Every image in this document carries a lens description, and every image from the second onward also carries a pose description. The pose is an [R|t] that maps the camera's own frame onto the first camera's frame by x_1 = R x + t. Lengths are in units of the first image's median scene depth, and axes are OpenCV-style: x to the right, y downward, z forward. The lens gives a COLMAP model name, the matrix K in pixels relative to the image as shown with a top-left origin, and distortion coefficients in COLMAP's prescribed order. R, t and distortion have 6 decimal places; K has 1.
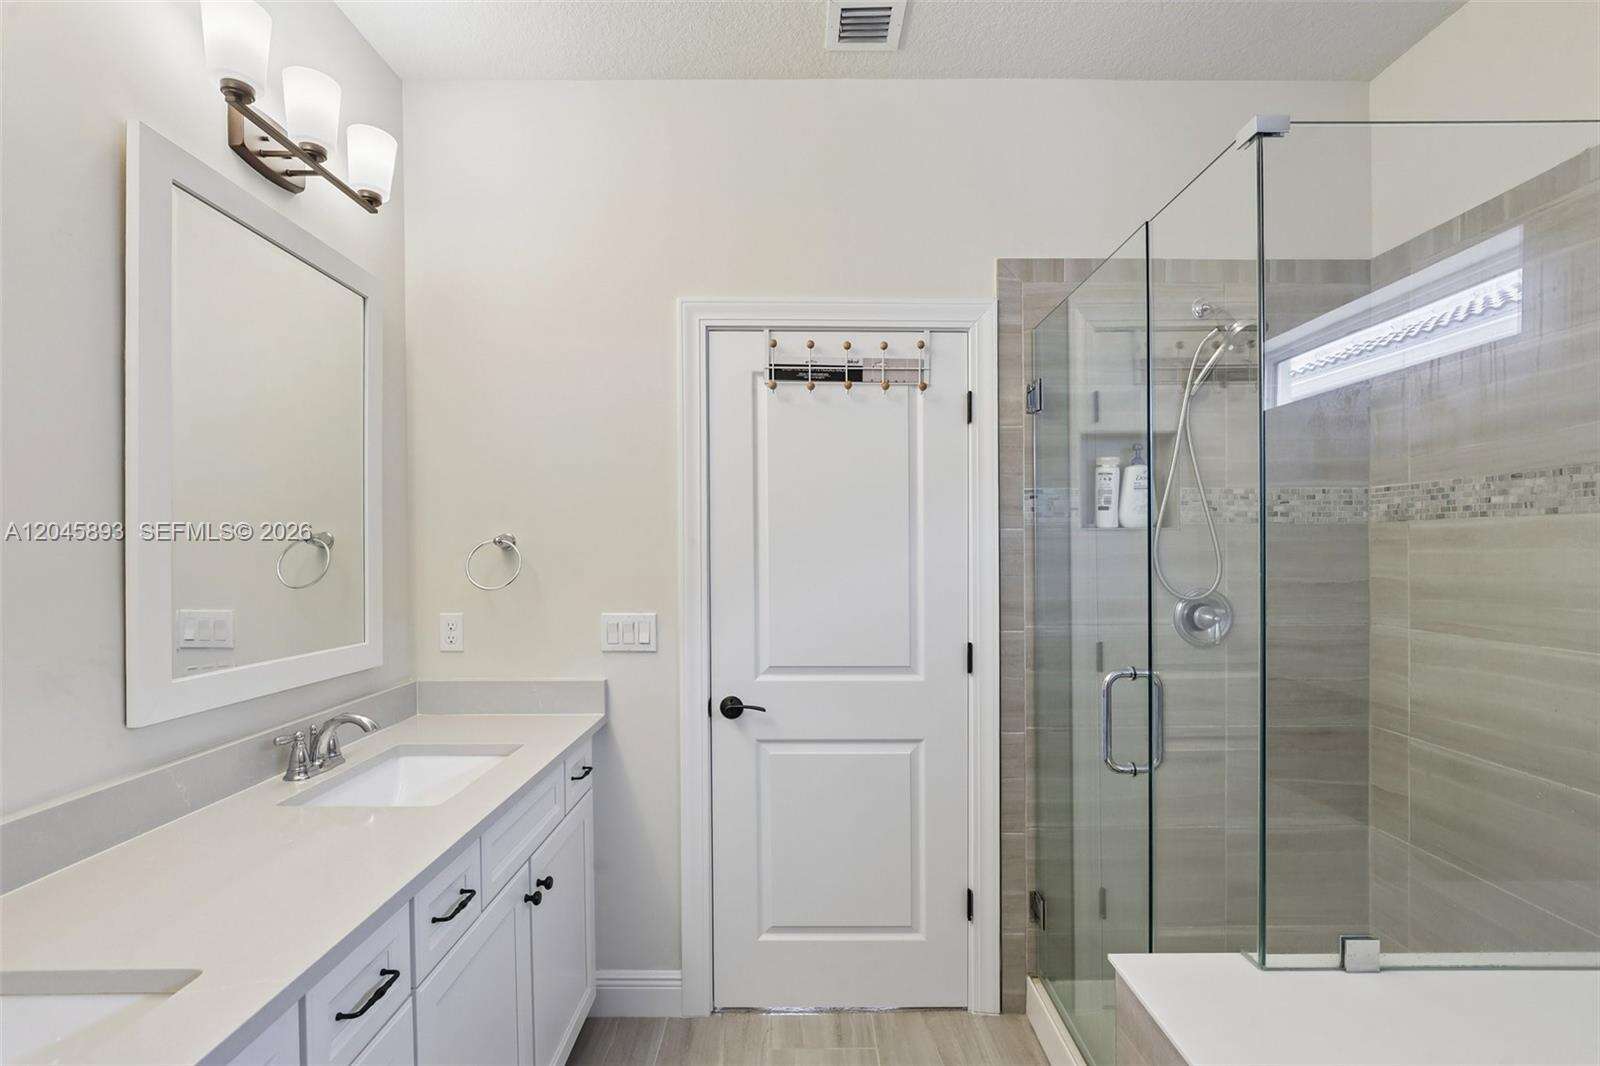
lens RADIAL K [[738.0, 0, 796.0], [0, 738.0, 549.6], [0, 0, 1]] dist [-0.023831, 0.004392]
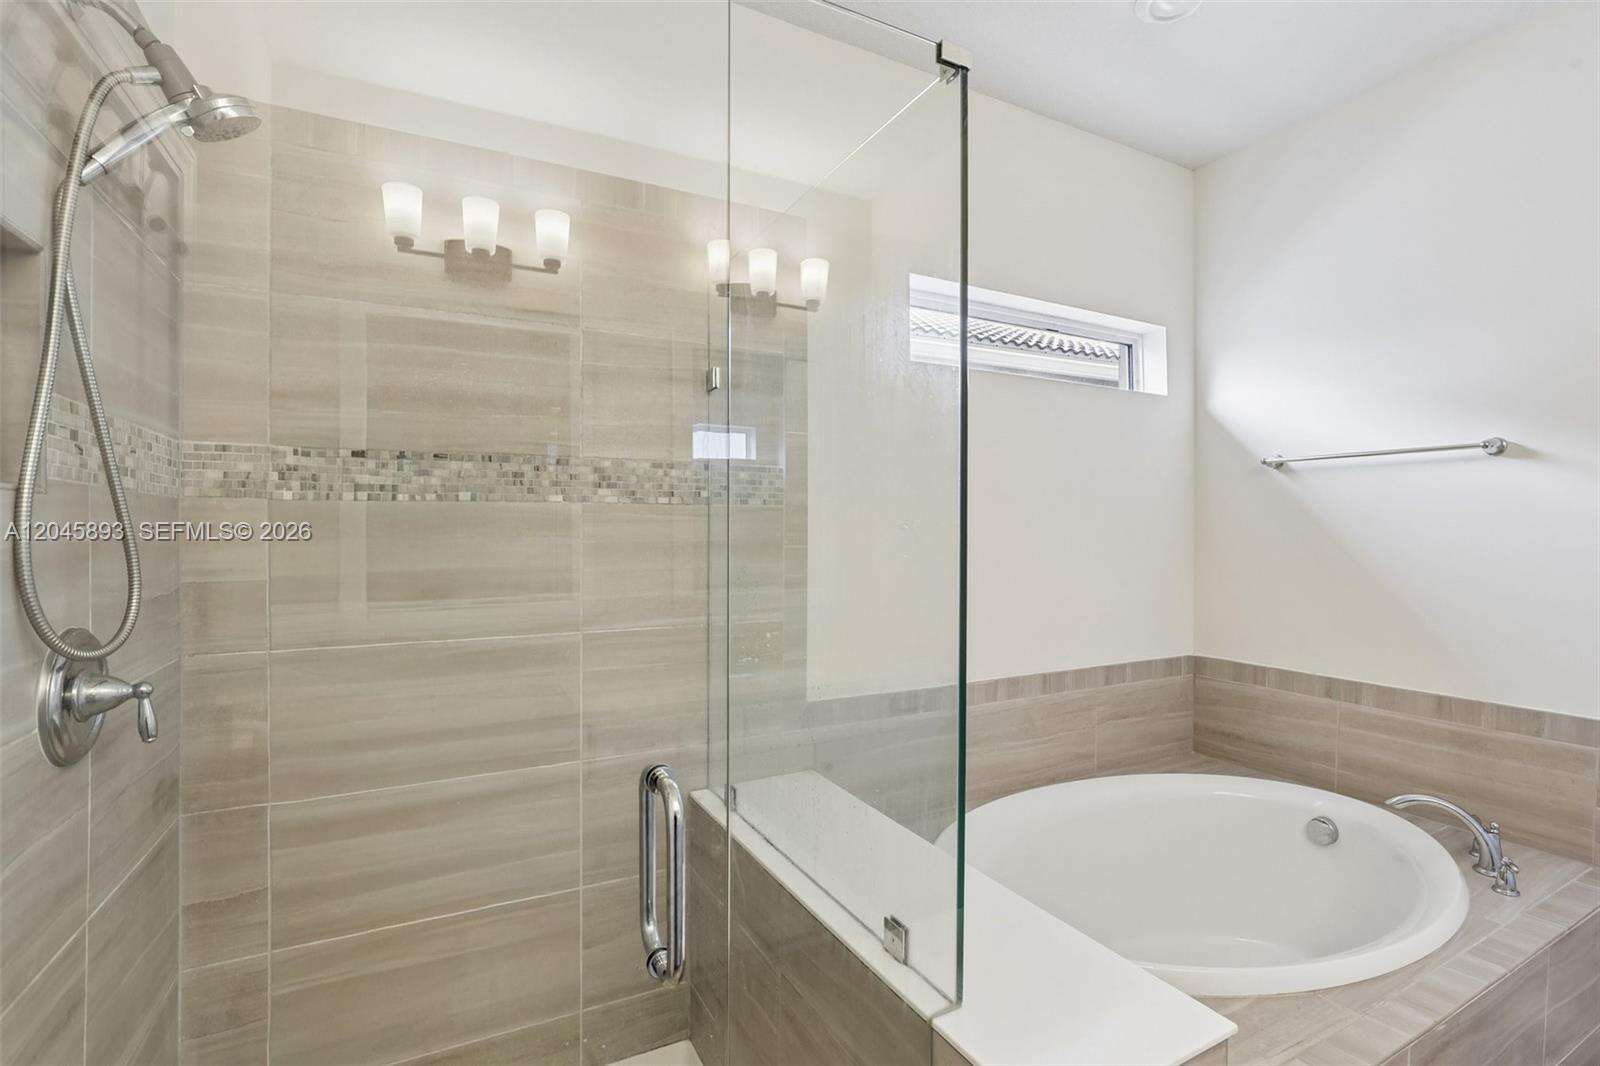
lens RADIAL K [[738.0, 0, 795.4], [0, 738.0, 524.2], [0, 0, 1]] dist [-0.023831, 0.004392]
pose [[-0.467974, 0.009194, 0.883694, -0.029136], [0.005209, 0.999957, -0.007646, -0.004922], [-0.883727, 0.001025, -0.468002, 0.799300]]
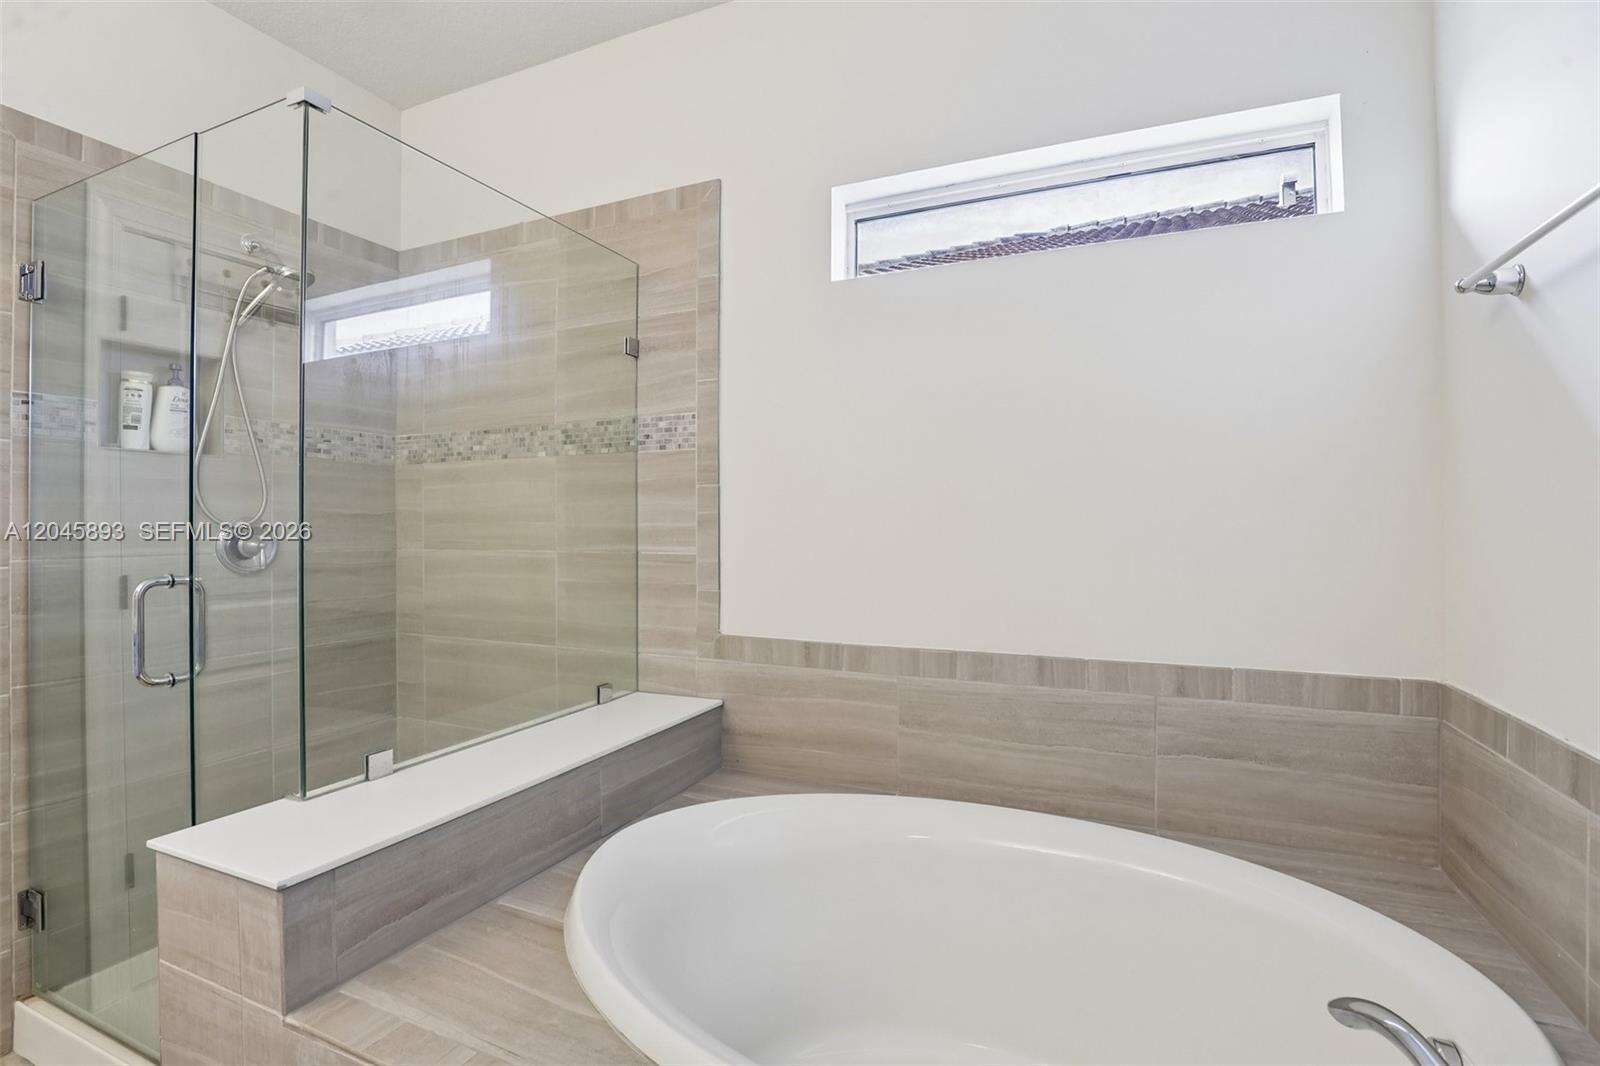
lens RADIAL K [[738.0, 0, 797.0], [0, 738.0, 522.8], [0, 0, 1]] dist [-0.023831, 0.004392]
pose [[0.407968, 0.009709, 0.912945, -0.064750], [0.002166, 0.999930, -0.011601, 0.074874], [-0.912994, 0.006711, 0.407918, -0.121179]]
